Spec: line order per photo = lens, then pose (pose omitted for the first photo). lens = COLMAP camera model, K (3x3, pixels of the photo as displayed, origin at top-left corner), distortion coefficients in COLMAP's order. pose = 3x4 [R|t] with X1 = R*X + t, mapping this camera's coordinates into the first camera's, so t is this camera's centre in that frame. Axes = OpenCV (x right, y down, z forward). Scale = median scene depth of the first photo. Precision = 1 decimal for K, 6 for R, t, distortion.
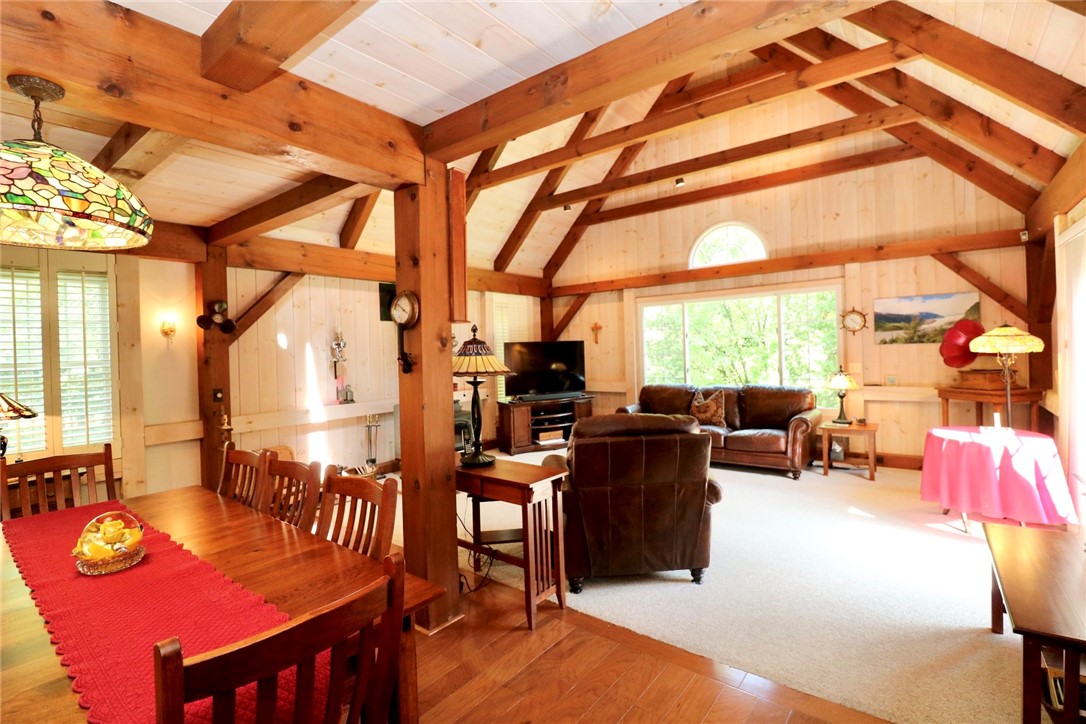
lens RADIAL K [[501.6, 0, 548.4], [0, 501.6, 352.9], [0, 0, 1]] dist [-0.001198, -0.011727]
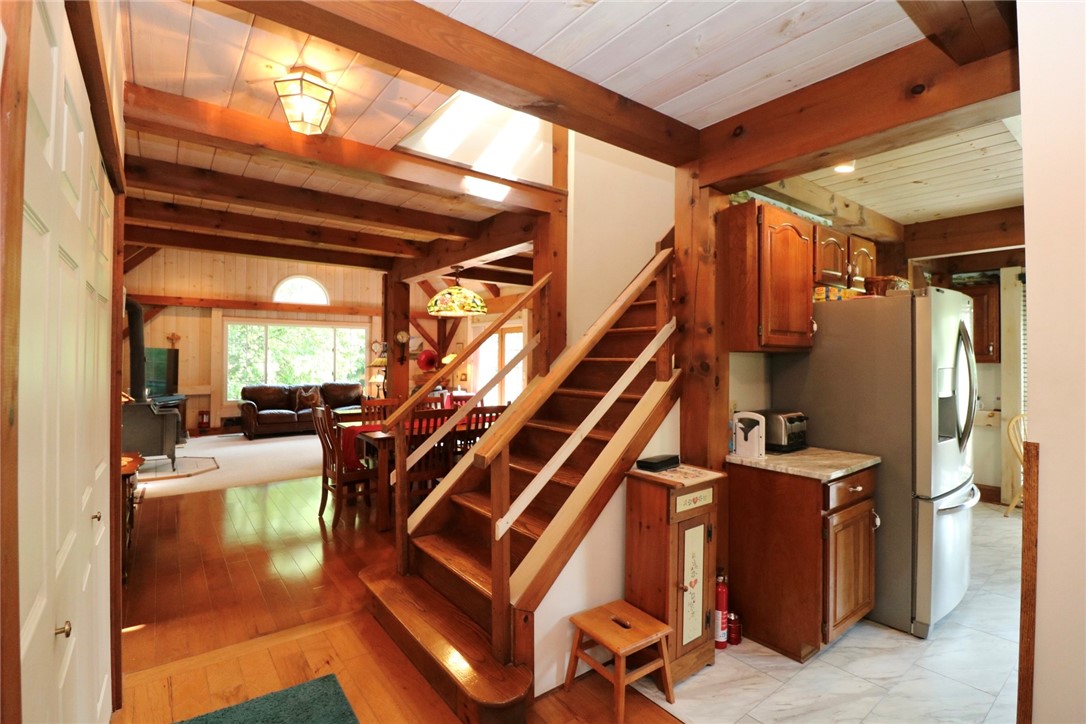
lens RADIAL K [[501.6, 0, 545.4], [0, 501.6, 353.7], [0, 0, 1]] dist [-0.001198, -0.011727]
pose [[0.248204, 0.040761, 0.967850, -1.089698], [-0.004093, 0.999150, -0.041029, 0.037875], [-0.968699, 0.006222, 0.248159, -0.090665]]
